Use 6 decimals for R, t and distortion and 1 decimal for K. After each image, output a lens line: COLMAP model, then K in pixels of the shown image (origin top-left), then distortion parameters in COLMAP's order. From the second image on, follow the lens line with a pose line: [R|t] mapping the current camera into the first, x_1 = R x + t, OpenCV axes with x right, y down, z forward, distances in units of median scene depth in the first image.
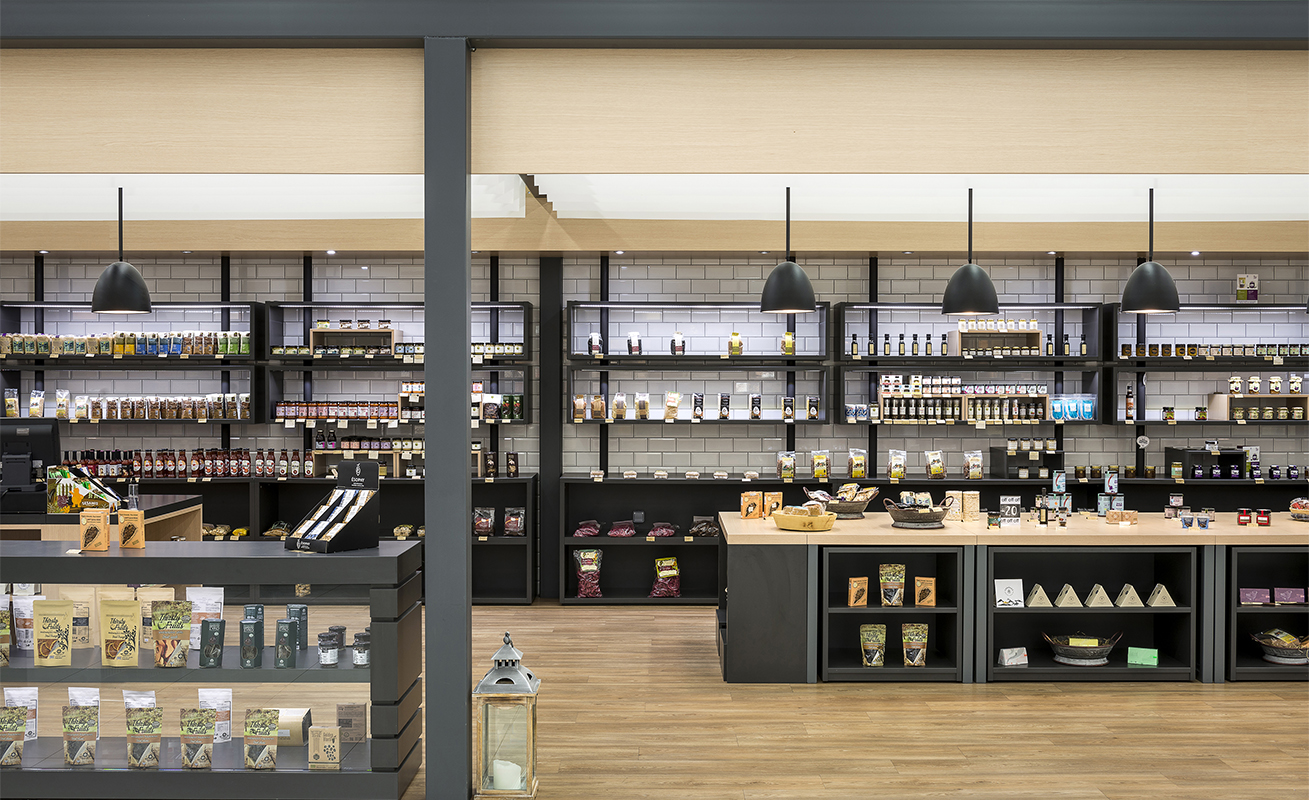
lens RADIAL K [[1442.7, 0, 654.5], [0, 1442.7, 402.7], [0, 0, 1]] dist [-0.034143, 0.000000]
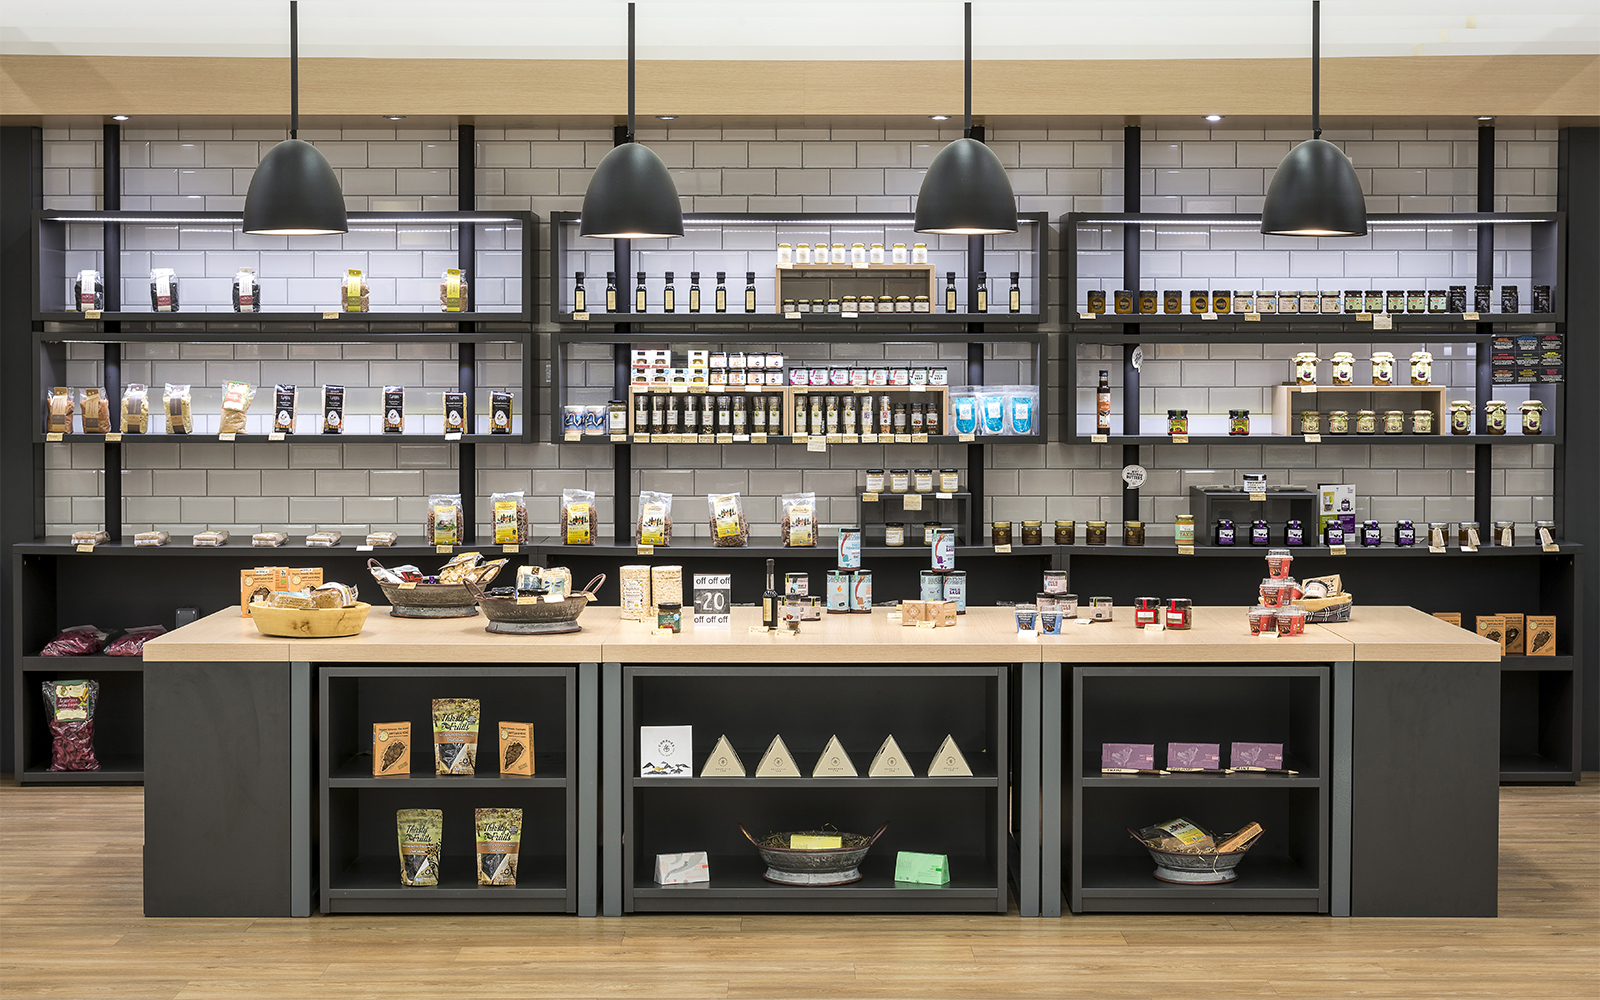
lens RADIAL K [[2926.3, 0, 800.0], [0, 2926.3, 496.4], [0, 0, 1]] dist [-0.023570, 0.000000]
pose [[0.999944, -0.001111, 0.010535, 0.210933], [0.000795, 0.999551, 0.029954, 0.002406], [-0.010563, -0.029944, 0.999496, -0.073656]]
